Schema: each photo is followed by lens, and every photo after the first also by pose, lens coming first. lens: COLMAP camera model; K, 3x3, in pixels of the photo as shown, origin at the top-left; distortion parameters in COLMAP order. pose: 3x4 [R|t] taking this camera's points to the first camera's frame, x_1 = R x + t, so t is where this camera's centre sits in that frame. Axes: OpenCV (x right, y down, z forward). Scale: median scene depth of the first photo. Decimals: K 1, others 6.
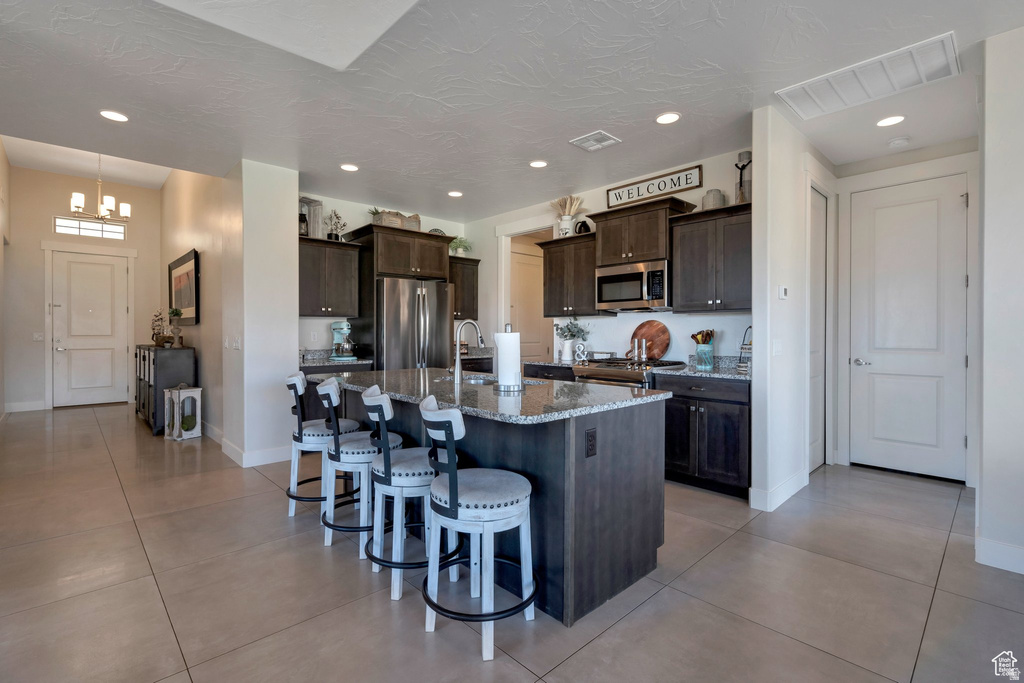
lens RADIAL K [[471.3, 0, 512.0], [0, 471.3, 341.5], [0, 0, 1]] dist [-0.001324, -0.000043]
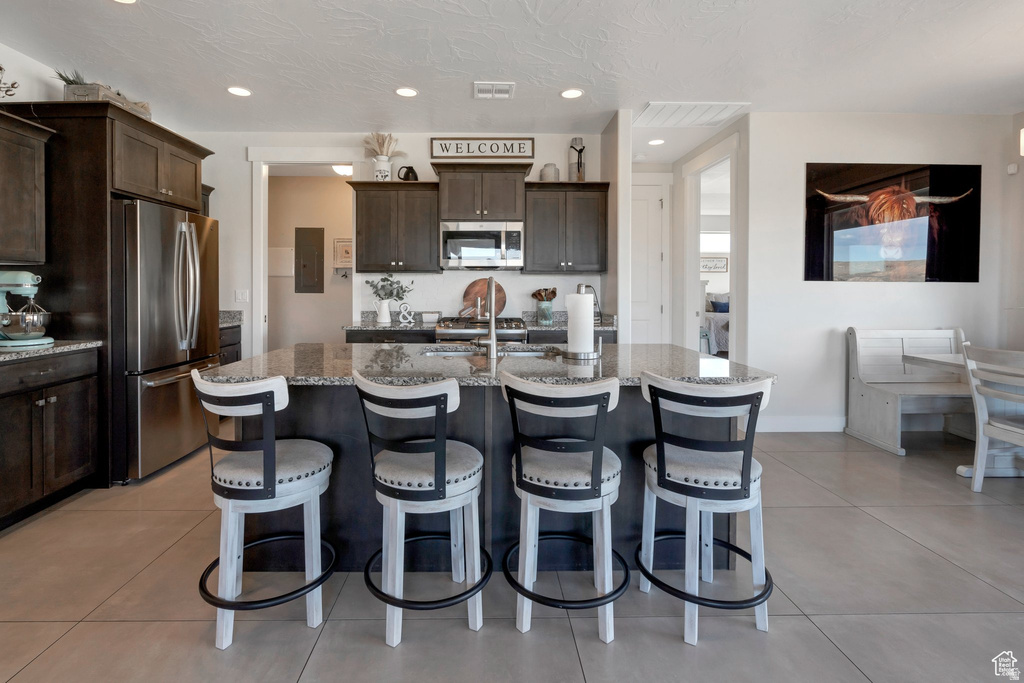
lens RADIAL K [[482.2, 0, 514.0], [0, 482.2, 299.0], [0, 0, 1]] dist [-0.002592, 0.000959]
pose [[0.671433, -0.016446, 0.740882, -0.420734], [0.014068, 0.999856, 0.009446, -0.010082], [-0.740931, 0.004080, 0.671568, 0.253016]]
